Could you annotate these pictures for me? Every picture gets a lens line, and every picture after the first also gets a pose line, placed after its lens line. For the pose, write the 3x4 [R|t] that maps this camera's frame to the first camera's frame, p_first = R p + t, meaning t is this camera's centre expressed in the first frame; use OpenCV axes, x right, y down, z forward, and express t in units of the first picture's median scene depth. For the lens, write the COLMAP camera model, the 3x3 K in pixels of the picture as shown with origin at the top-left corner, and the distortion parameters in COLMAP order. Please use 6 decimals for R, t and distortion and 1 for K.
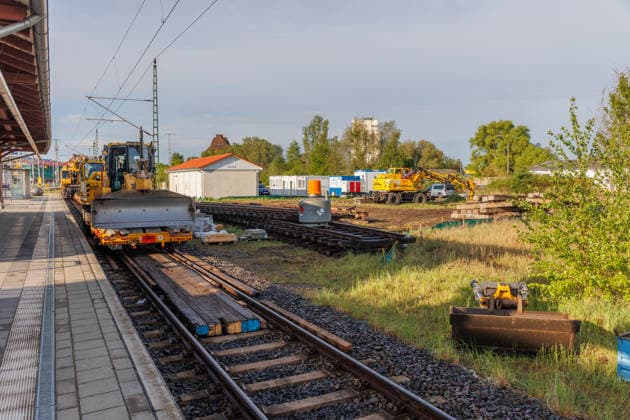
lens RADIAL K [[517.4, 0, 306.2], [0, 517.4, 209.5], [0, 0, 1]] dist [-0.010605, -0.009024]
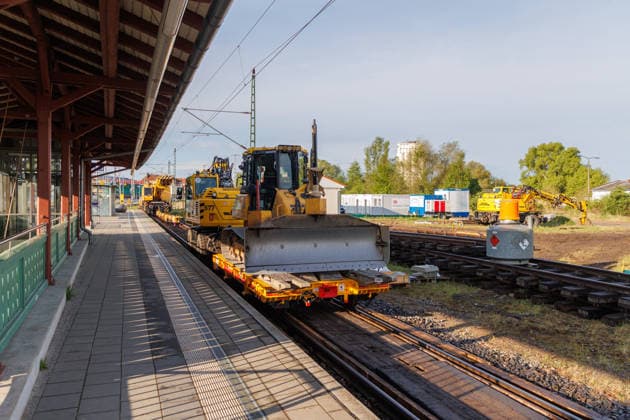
lens RADIAL K [[473.0, 0, 316.9], [0, 473.0, 199.8], [0, 0, 1]] dist [0.001376, 0.000914]
pose [[0.997295, 0.008325, -0.073032, -0.095529], [-0.012211, 0.998524, -0.052914, -0.008668], [0.072484, 0.053662, 0.995925, 0.140034]]
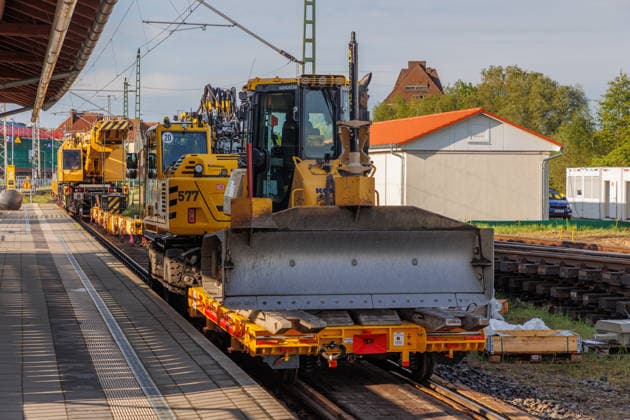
lens RADIAL K [[1318.7, 0, 315.0], [0, 1318.7, 210.0], [0, 0, 1]] dist [0.020511, 0.034831]
pose [[0.972195, 0.017063, -0.233549, -0.044518], [-0.024394, 0.999295, -0.028539, -0.002793], [0.232898, 0.033442, 0.971926, 0.032701]]
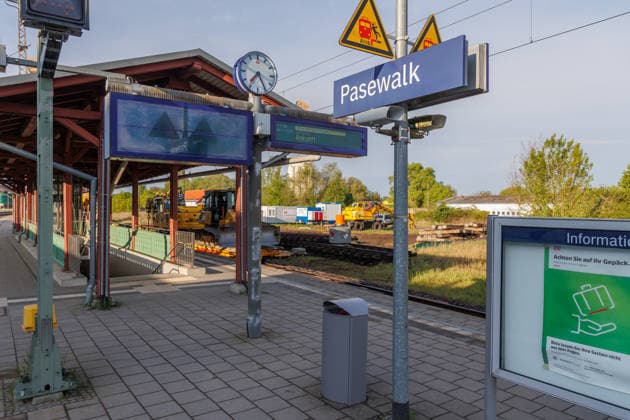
lens RADIAL K [[441.5, 0, 306.8], [0, 441.5, 209.4], [0, 0, 1]] dist [0.001025, 0.000705]
pose [[0.990678, 0.012446, 0.135655, -0.113694], [-0.005165, 0.998534, -0.053889, -0.001475], [-0.136126, 0.052686, 0.989290, -0.105736]]
